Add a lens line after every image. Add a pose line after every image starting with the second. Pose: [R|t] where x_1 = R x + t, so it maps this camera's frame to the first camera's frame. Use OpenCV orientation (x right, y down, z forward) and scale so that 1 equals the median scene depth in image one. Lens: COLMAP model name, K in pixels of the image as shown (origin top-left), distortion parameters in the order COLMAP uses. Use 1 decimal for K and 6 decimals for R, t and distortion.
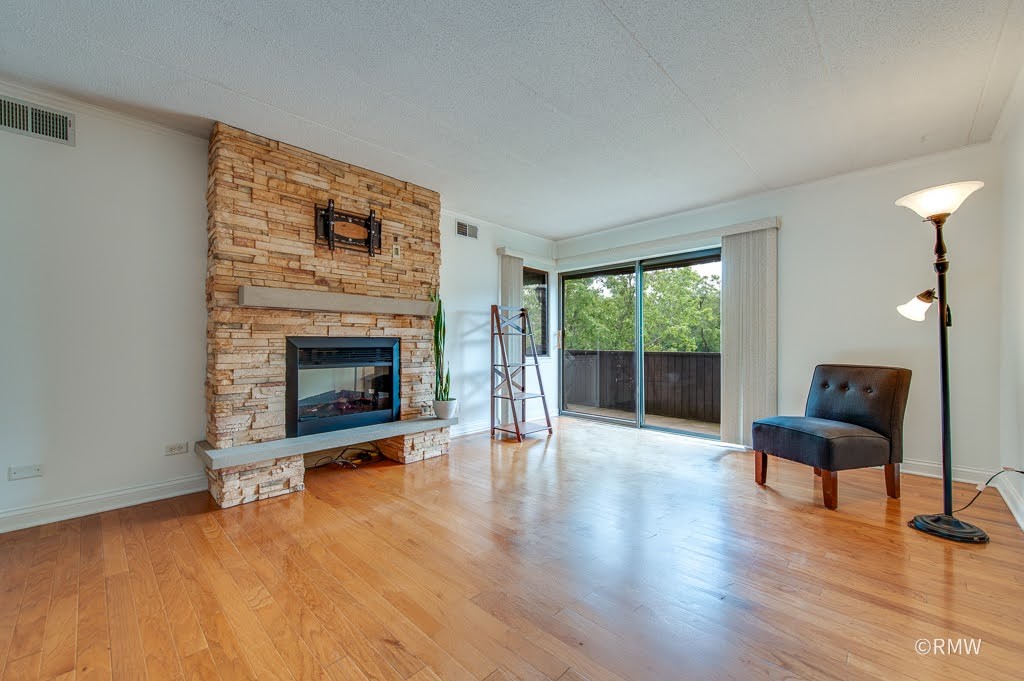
lens RADIAL K [[405.3, 0, 519.7], [0, 405.3, 342.4], [0, 0, 1]] dist [0.014990, -0.002114]
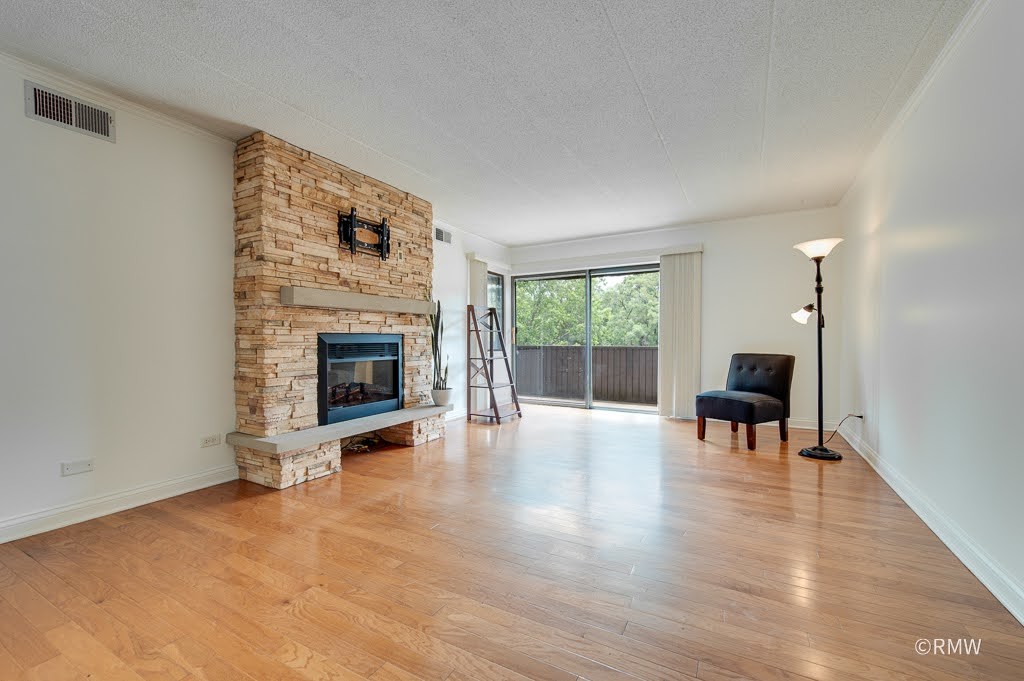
lens RADIAL K [[405.3, 0, 503.3], [0, 405.3, 346.4], [0, 0, 1]] dist [0.014990, -0.002114]
pose [[0.974100, -0.005872, 0.226042, -0.349910], [0.001293, 0.999791, 0.020397, -0.000277], [-0.226114, -0.019576, 0.973904, -0.177410]]
